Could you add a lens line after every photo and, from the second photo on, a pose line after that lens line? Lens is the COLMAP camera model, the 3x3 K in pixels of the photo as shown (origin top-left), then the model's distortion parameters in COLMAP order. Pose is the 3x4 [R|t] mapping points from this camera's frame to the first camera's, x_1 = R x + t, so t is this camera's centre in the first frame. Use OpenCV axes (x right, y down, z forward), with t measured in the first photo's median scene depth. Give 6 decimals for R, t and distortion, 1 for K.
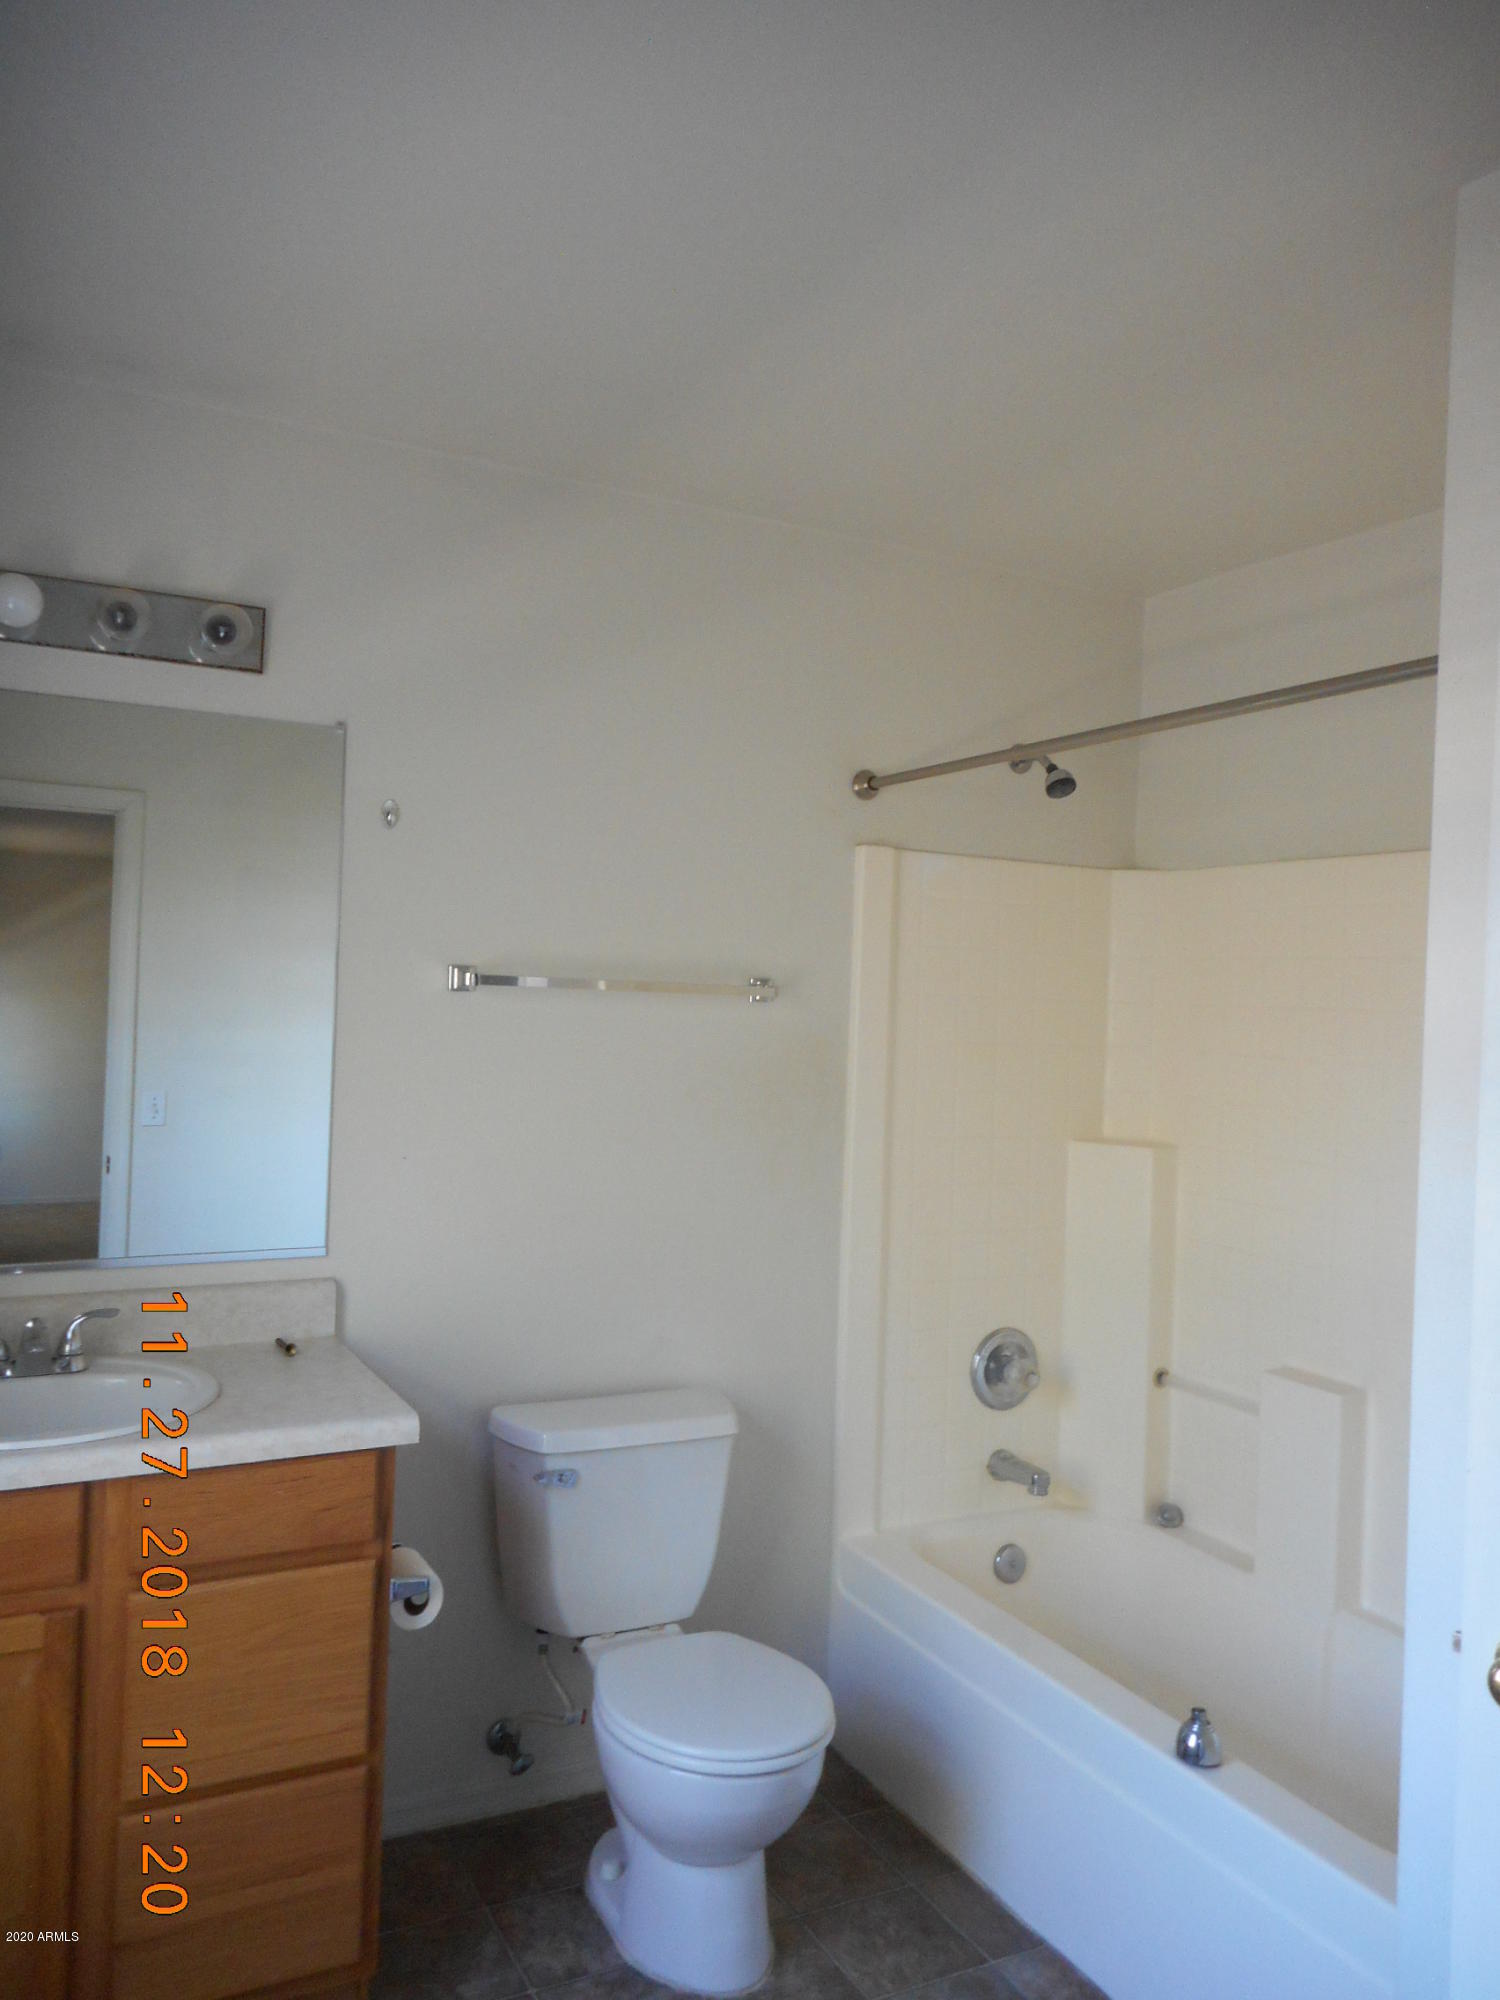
lens RADIAL K [[1498.0, 0, 741.2], [0, 1498.0, 1000.3], [0, 0, 1]] dist [-0.007890, 0.004499]
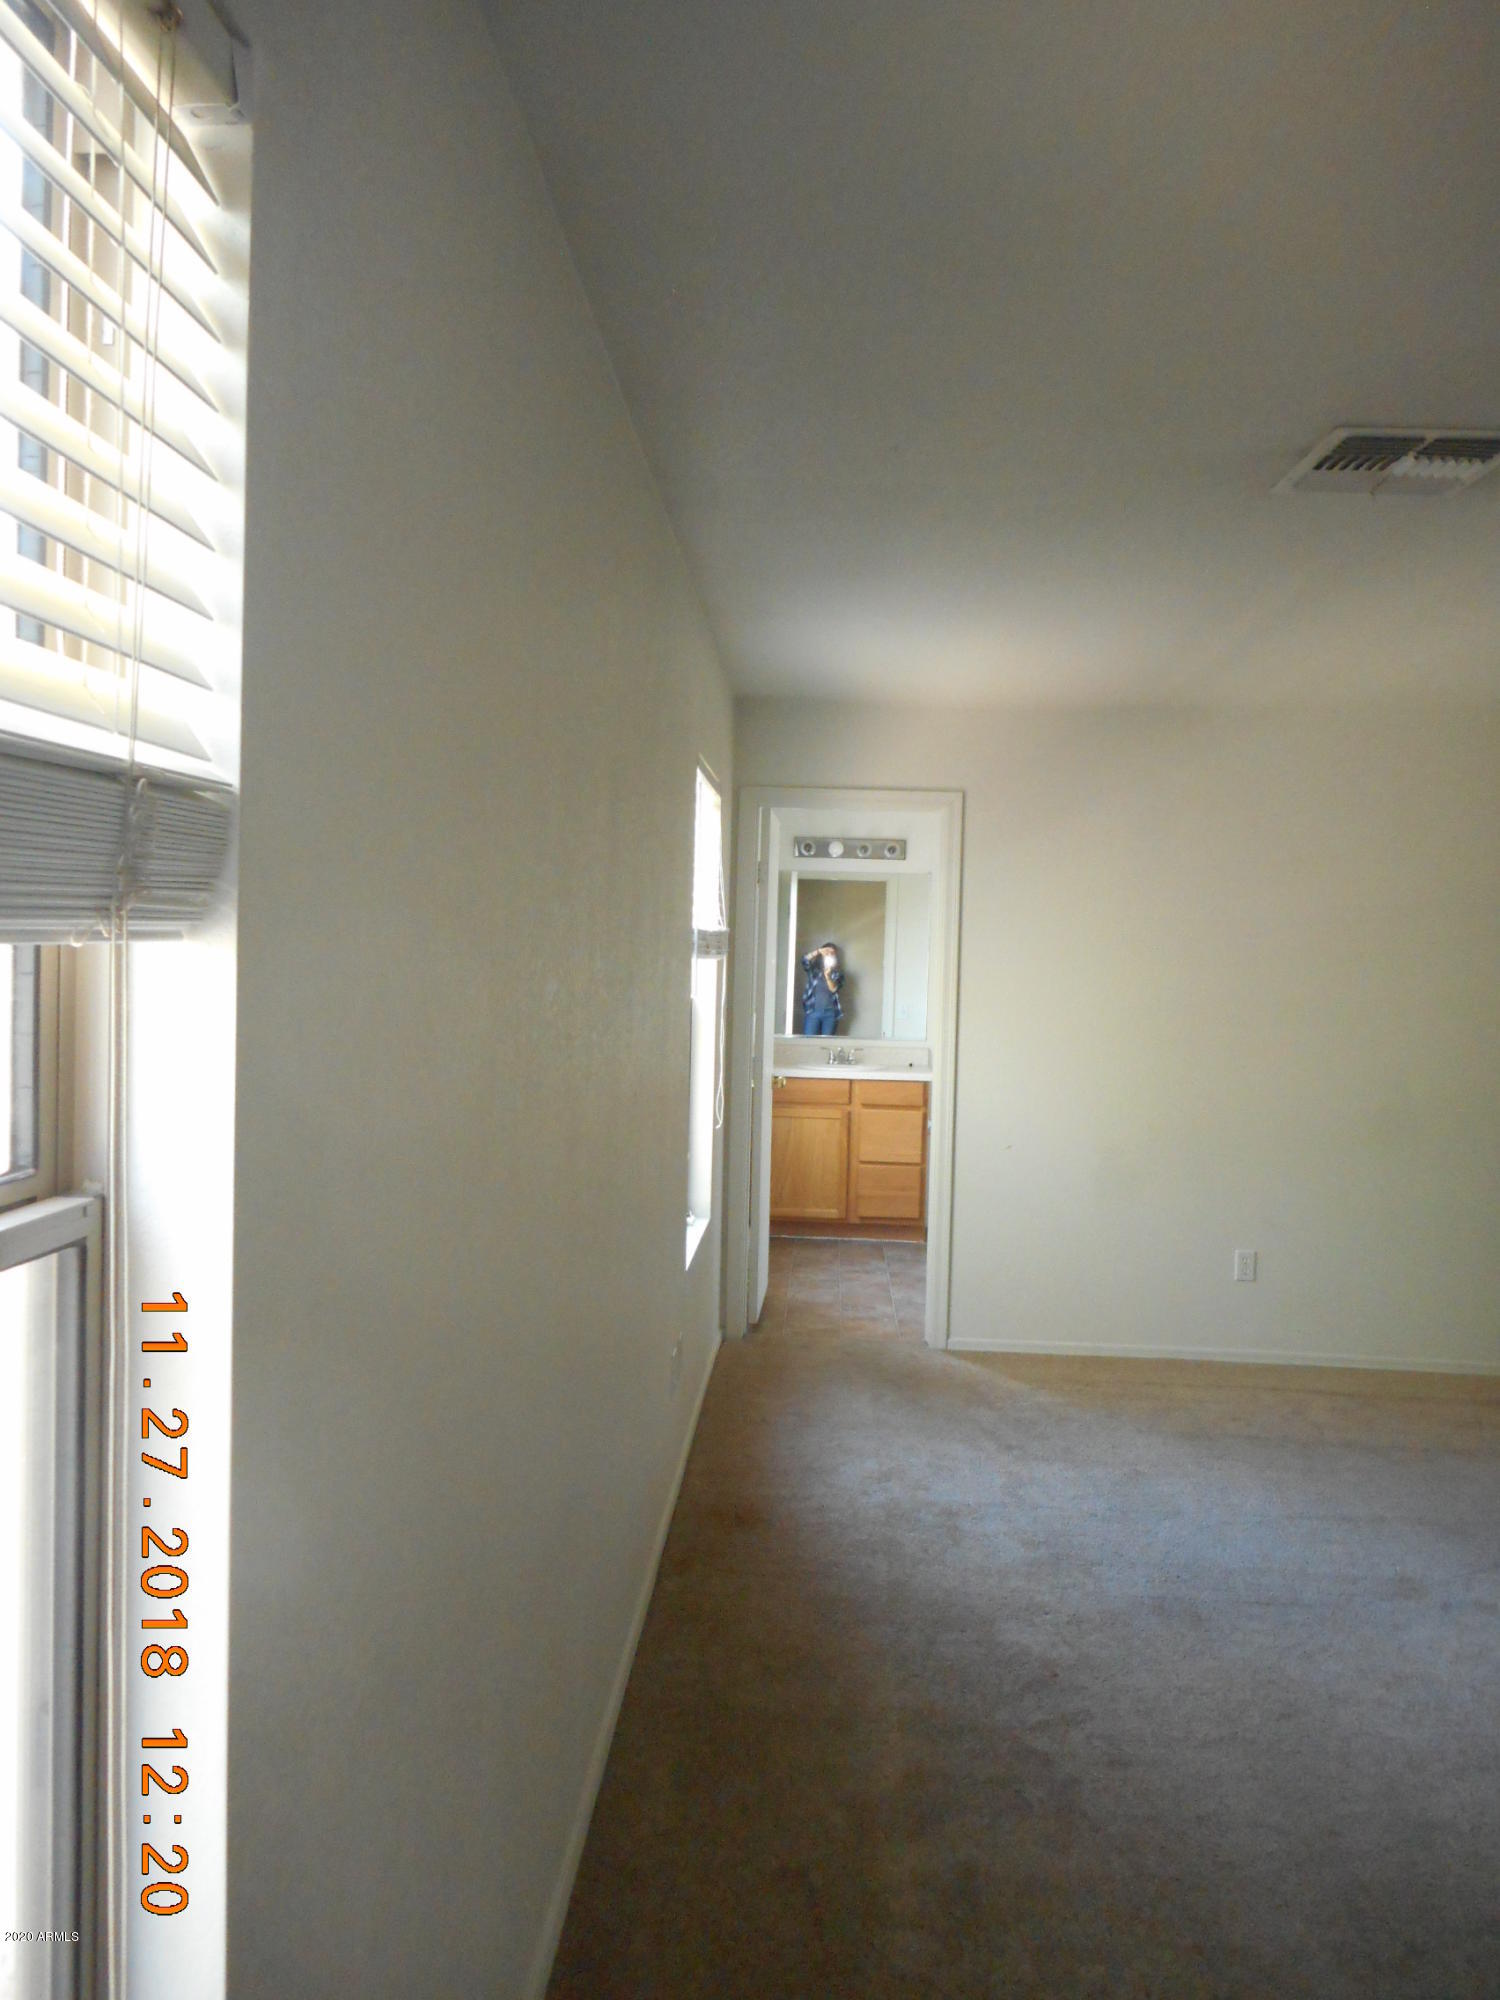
lens RADIAL K [[1498.0, 0, 749.0], [0, 1498.0, 997.5], [0, 0, 1]] dist [-0.007890, 0.004499]
pose [[0.860455, 0.005956, -0.509492, 1.277927], [0.003973, 0.999823, 0.018398, 0.023066], [0.509512, -0.017855, 0.860278, -2.412237]]
